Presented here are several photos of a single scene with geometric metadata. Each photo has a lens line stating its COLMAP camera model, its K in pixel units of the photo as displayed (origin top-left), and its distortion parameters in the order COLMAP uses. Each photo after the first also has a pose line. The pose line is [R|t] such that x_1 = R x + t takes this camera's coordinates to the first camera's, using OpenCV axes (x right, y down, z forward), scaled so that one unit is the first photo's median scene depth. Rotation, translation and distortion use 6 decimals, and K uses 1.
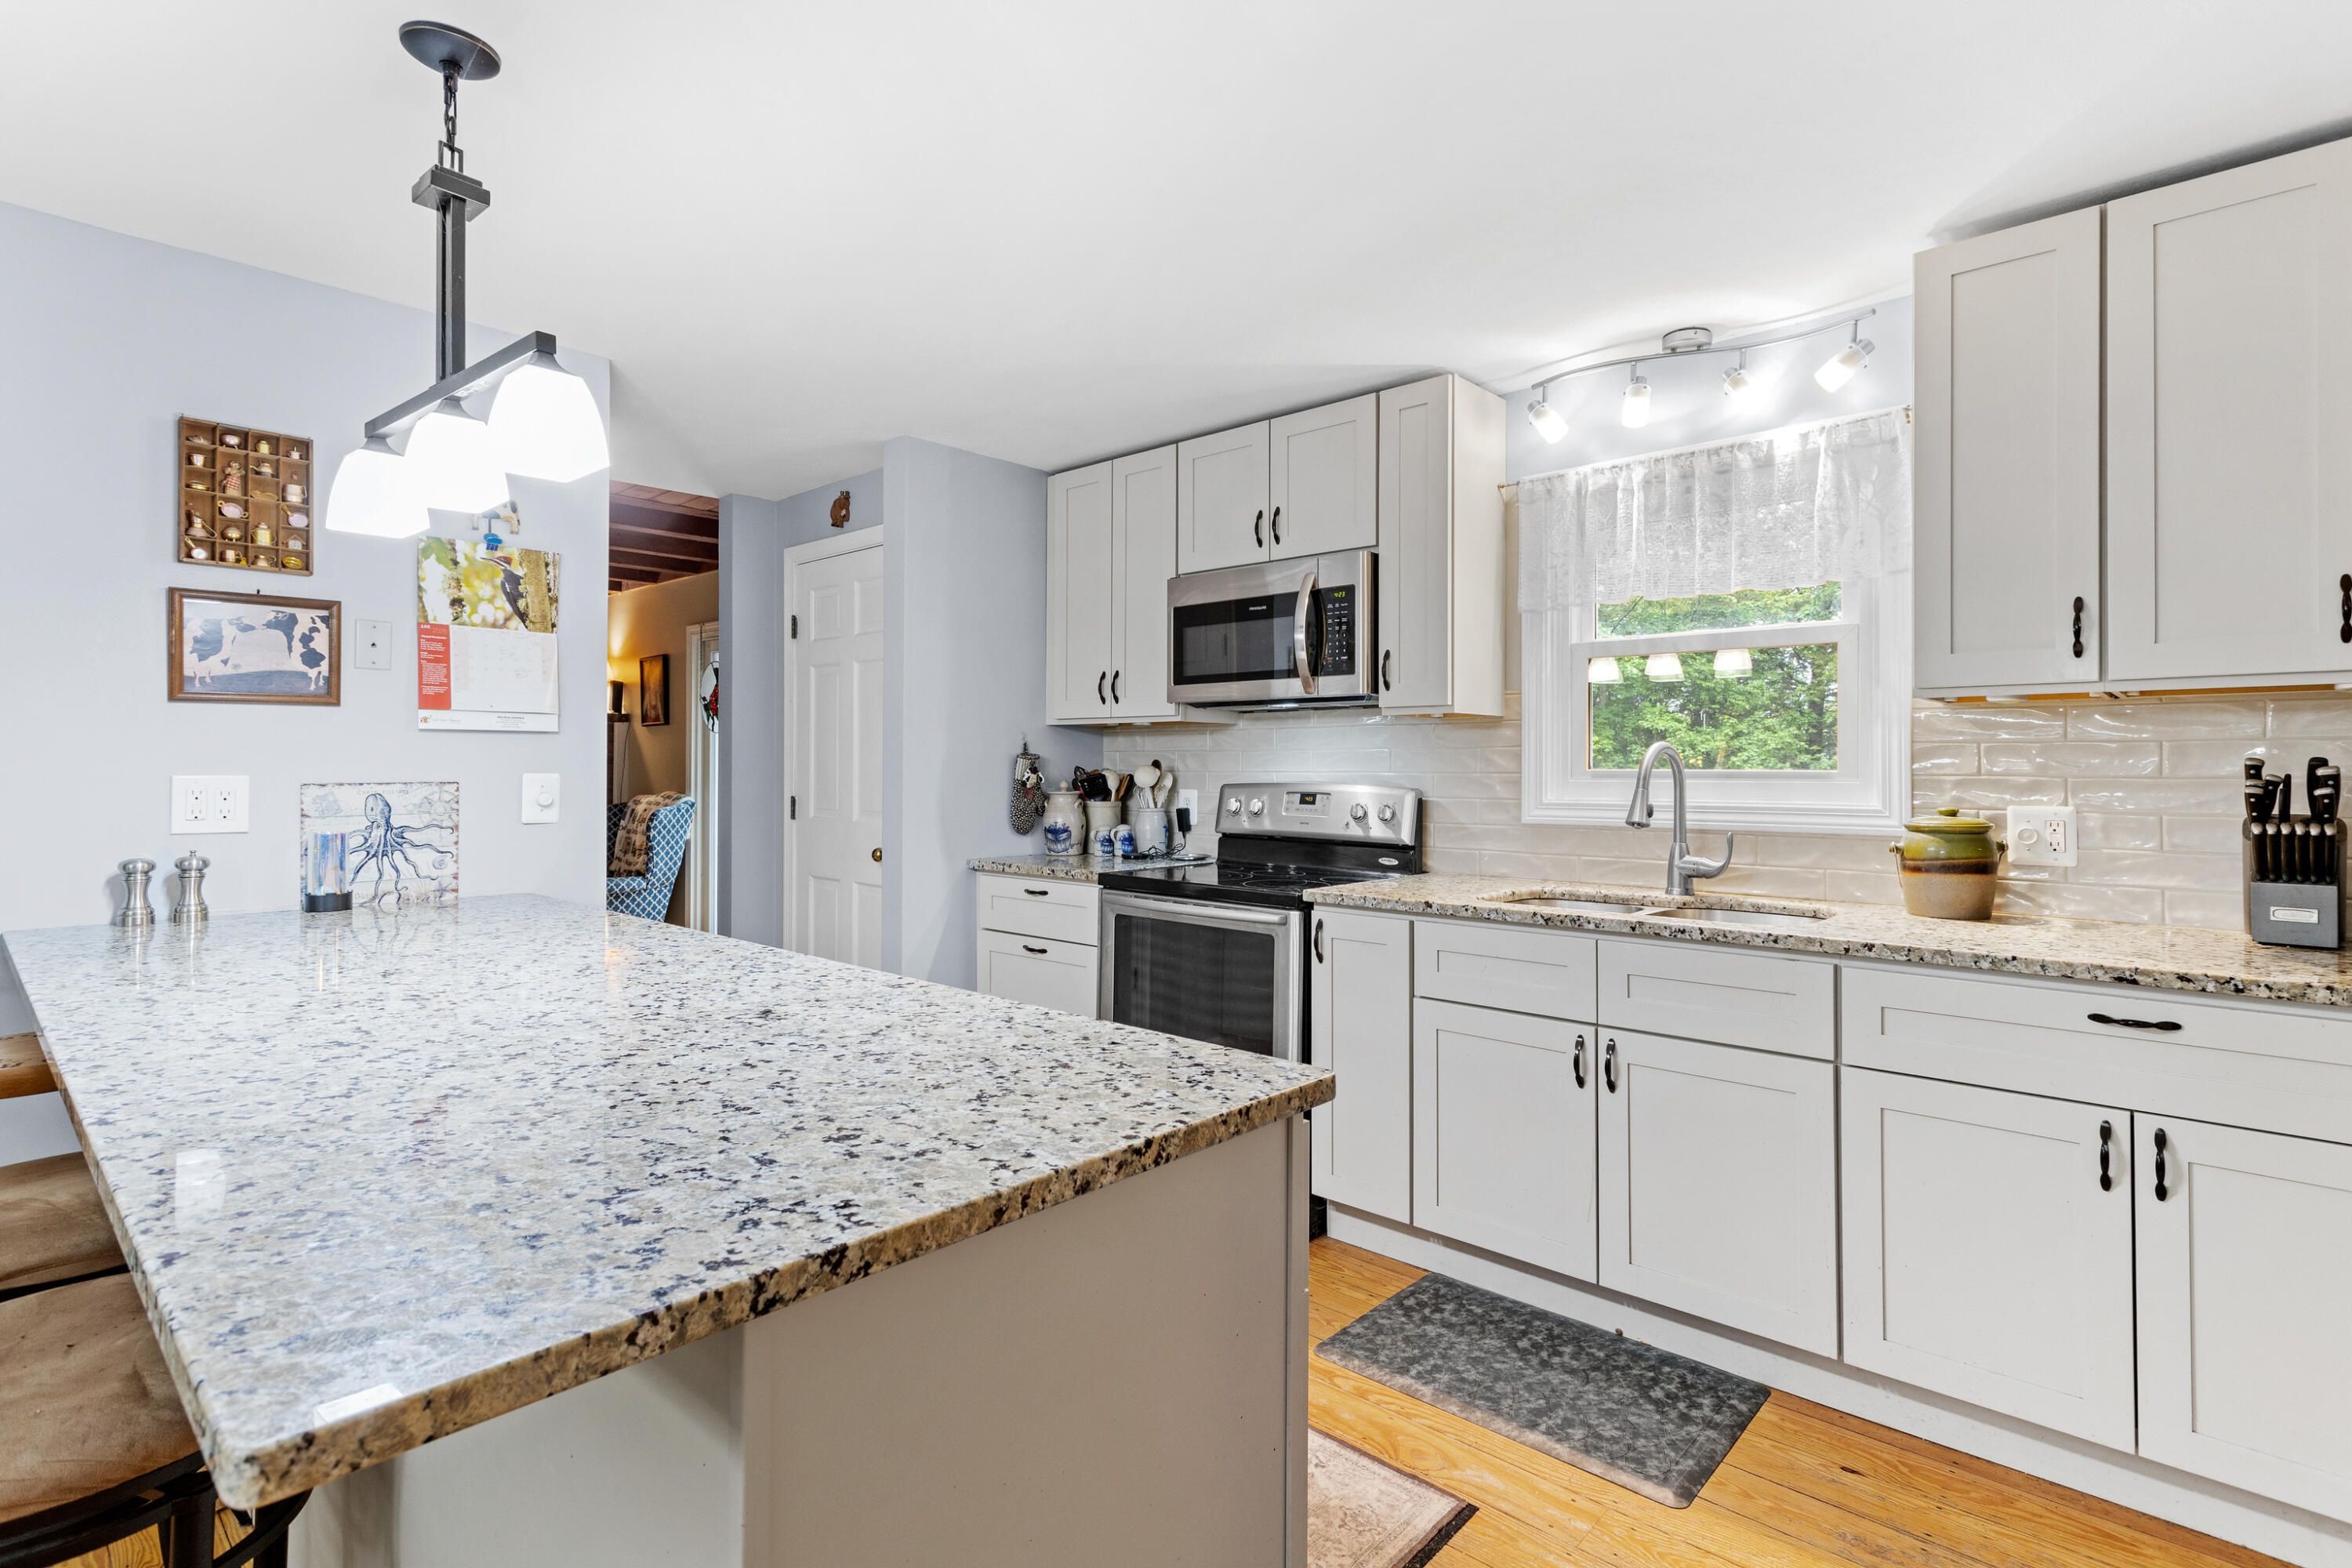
lens RADIAL K [[1124.2, 0, 1193.2], [0, 1124.2, 760.4], [0, 0, 1]] dist [0.010253, 0.000326]
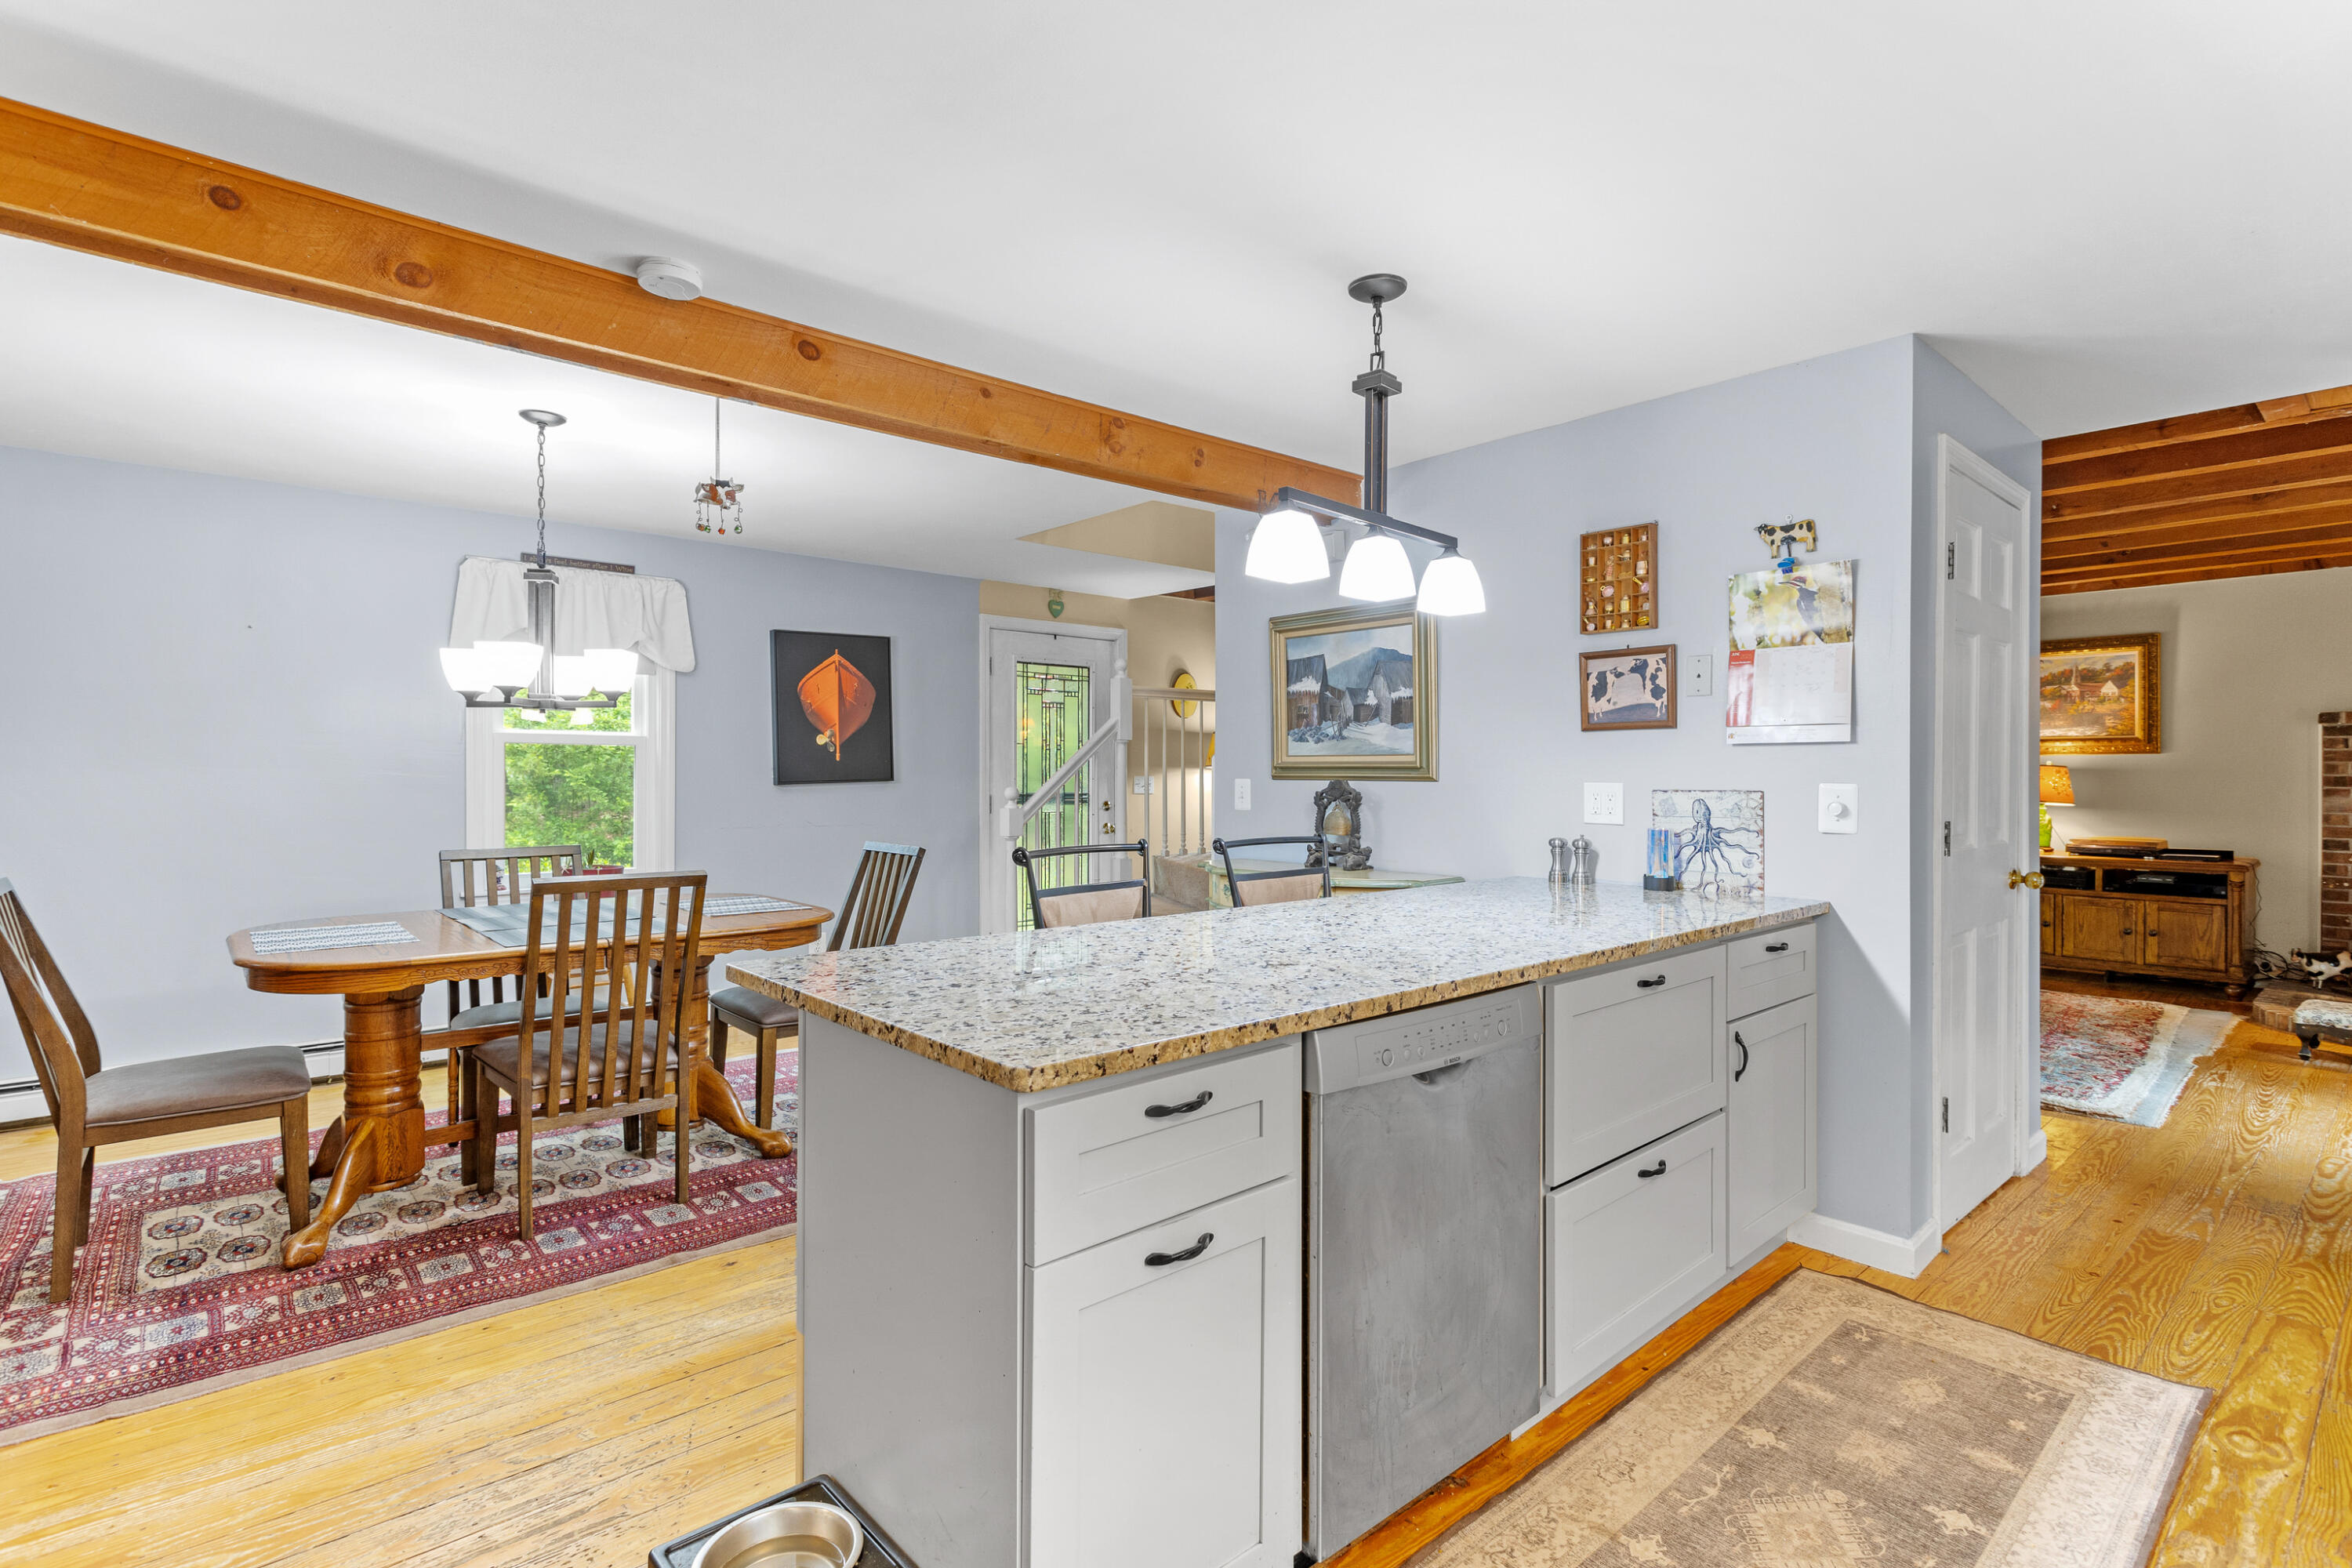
lens RADIAL K [[1123.2, 0, 1176.0], [0, 1123.2, 784.0], [0, 0, 1]] dist [0.011348, 0.000169]
pose [[-0.113481, 0.008105, -0.993507, 0.509634], [0.005496, 0.999957, 0.007530, 0.001153], [0.993525, -0.004606, -0.113520, 0.558036]]
